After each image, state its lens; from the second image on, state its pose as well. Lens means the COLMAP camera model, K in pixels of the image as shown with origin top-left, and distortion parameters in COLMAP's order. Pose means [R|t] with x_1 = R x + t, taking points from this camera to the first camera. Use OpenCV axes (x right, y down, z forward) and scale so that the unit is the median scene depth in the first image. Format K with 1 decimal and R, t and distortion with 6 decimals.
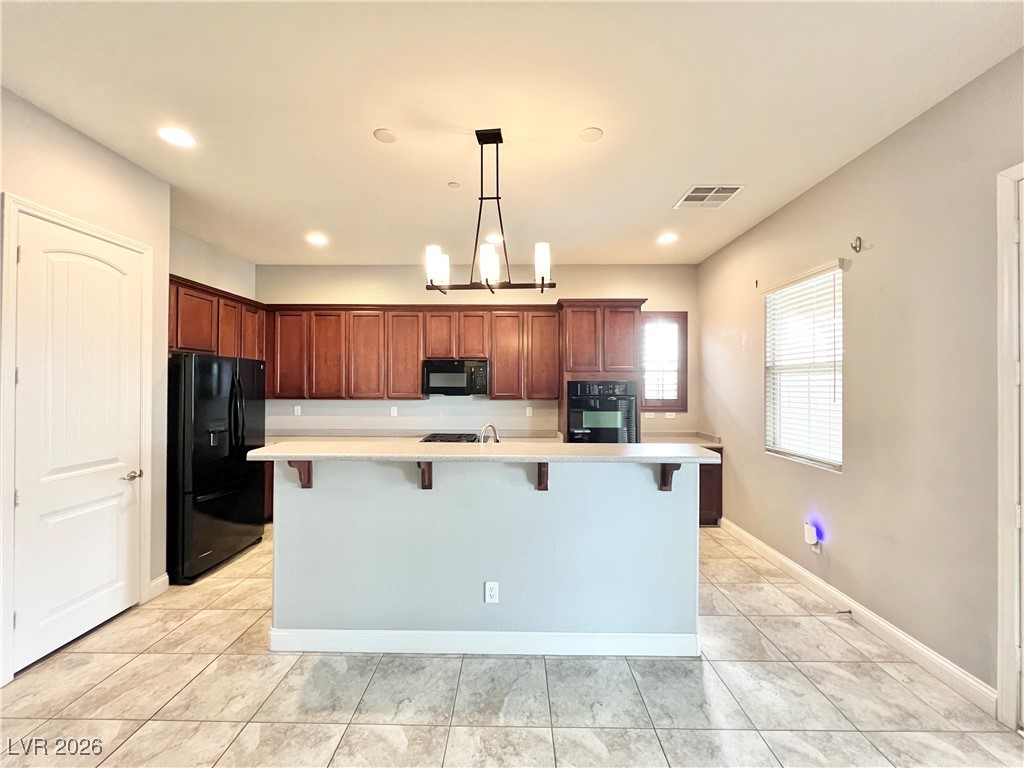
lens RADIAL K [[414.3, 0, 509.9], [0, 414.3, 381.8], [0, 0, 1]] dist [-0.001295, -0.000079]
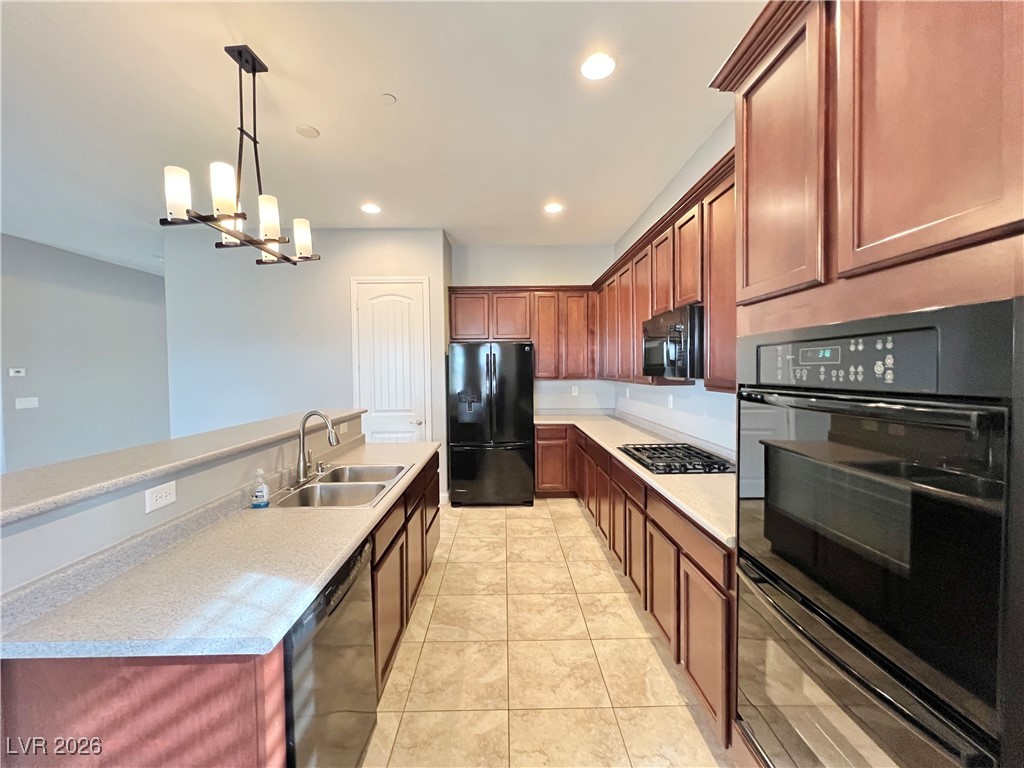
lens RADIAL K [[414.3, 0, 509.9], [0, 414.3, 381.8], [0, 0, 1]] dist [-0.001295, -0.000079]
pose [[0.021908, 0.022162, -0.999514, 0.622240], [0.012313, 0.999672, 0.022435, 0.032032], [0.999684, -0.012798, 0.021628, 1.152057]]
